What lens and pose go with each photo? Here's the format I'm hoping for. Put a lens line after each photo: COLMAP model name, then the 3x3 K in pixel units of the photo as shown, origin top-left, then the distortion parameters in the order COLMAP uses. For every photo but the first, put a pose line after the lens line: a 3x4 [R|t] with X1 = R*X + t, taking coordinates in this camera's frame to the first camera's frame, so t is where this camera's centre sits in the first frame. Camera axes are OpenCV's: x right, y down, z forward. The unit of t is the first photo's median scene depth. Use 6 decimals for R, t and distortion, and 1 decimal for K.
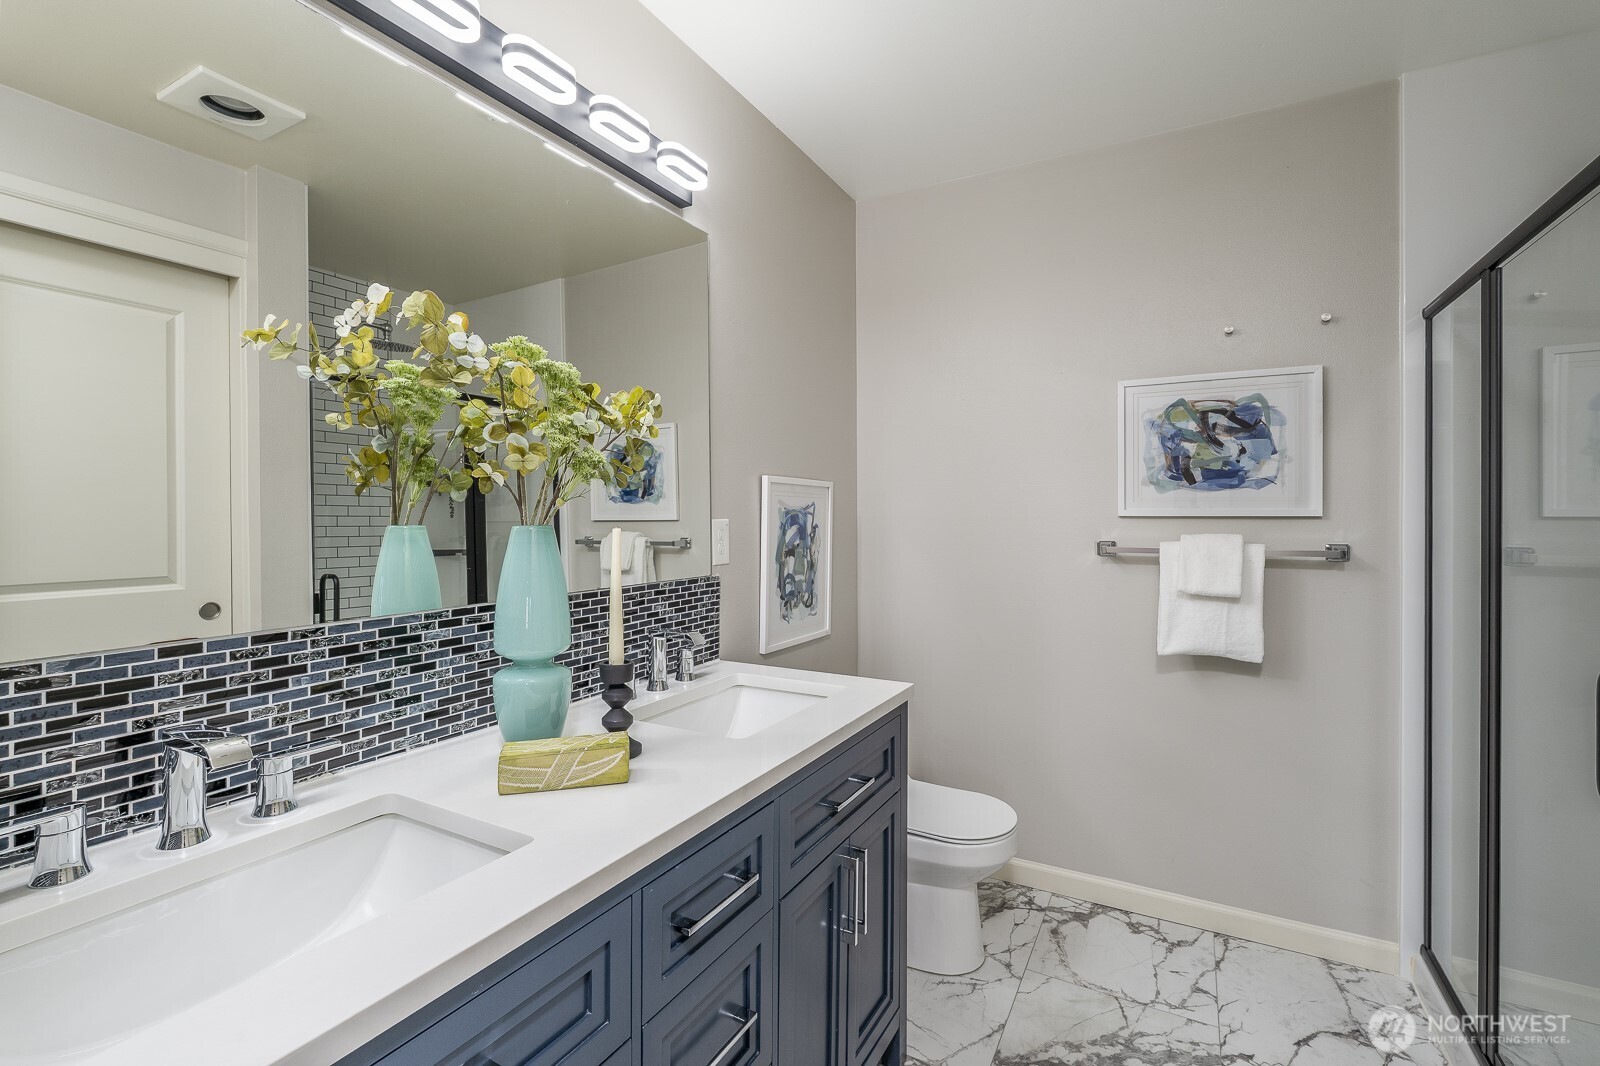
lens RADIAL K [[721.9, 0, 800.0], [0, 721.9, 533.0], [0, 0, 1]] dist [0.000703, 0.000106]
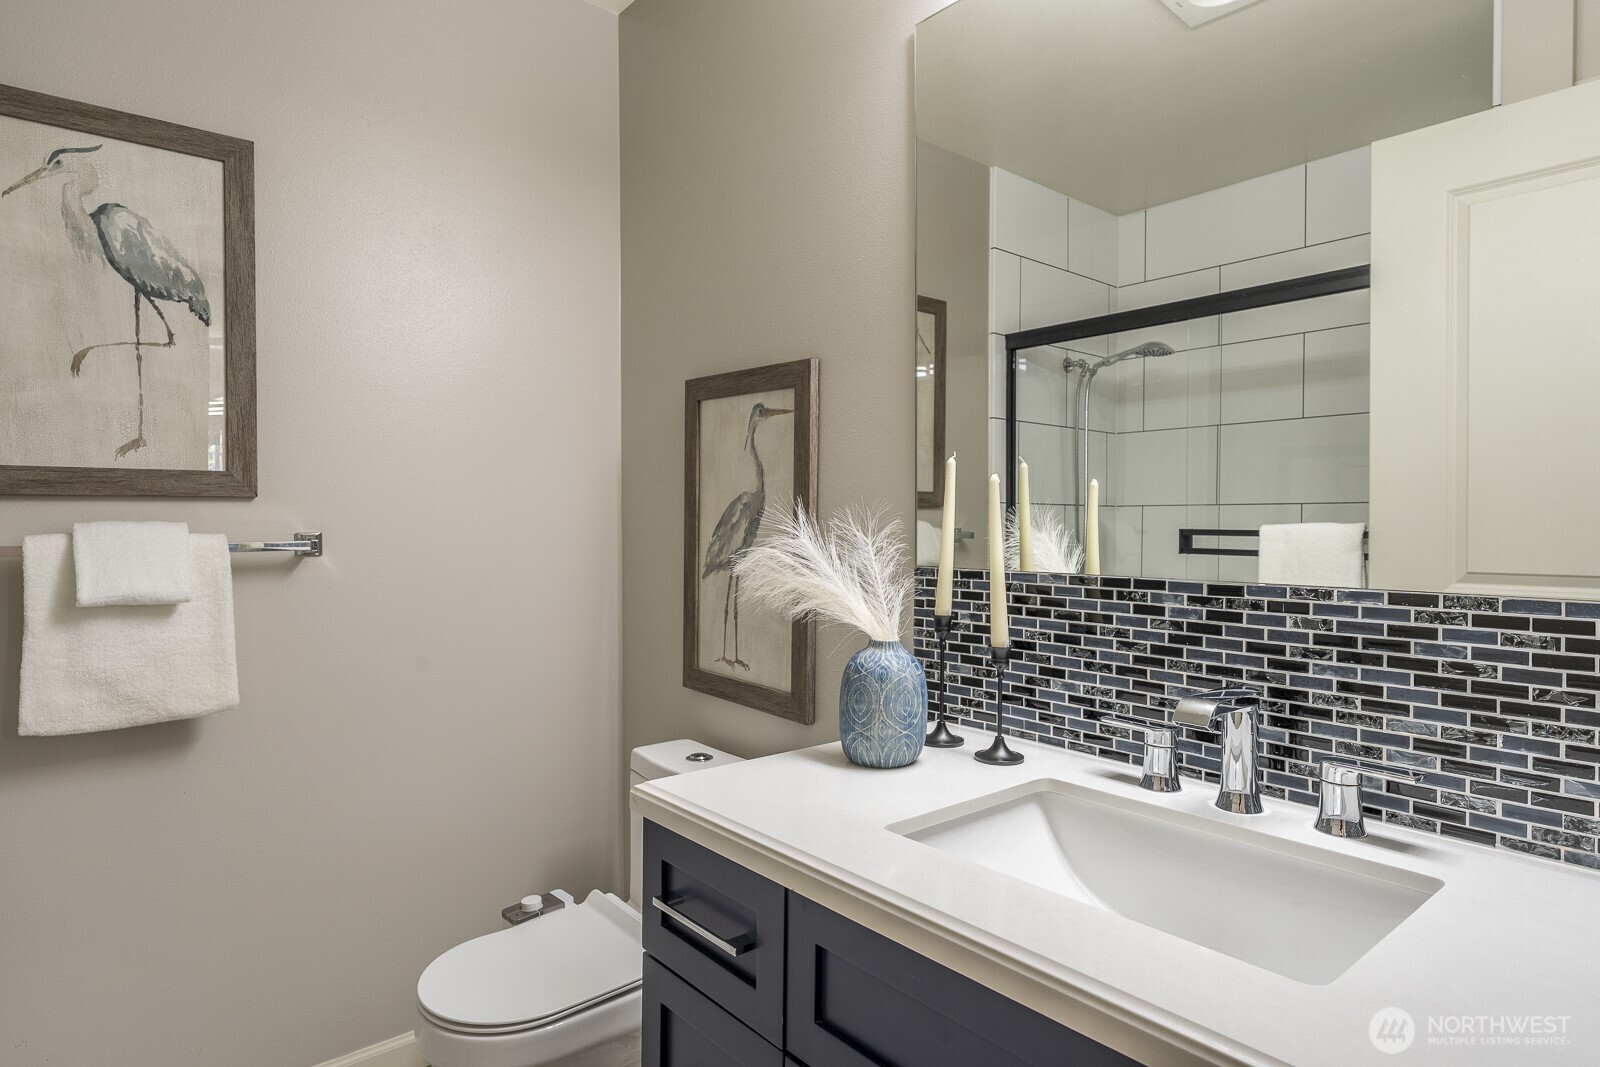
lens RADIAL K [[888.9, 0, 800.0], [0, 888.9, 533.5], [0, 0, 1]] dist [-0.001111, -0.000185]
pose [[-0.355489, 0.030882, -0.934170, 0.447305], [-0.001358, 0.999436, 0.033556, 0.022330], [0.934680, 0.013198, -0.355246, 0.864457]]
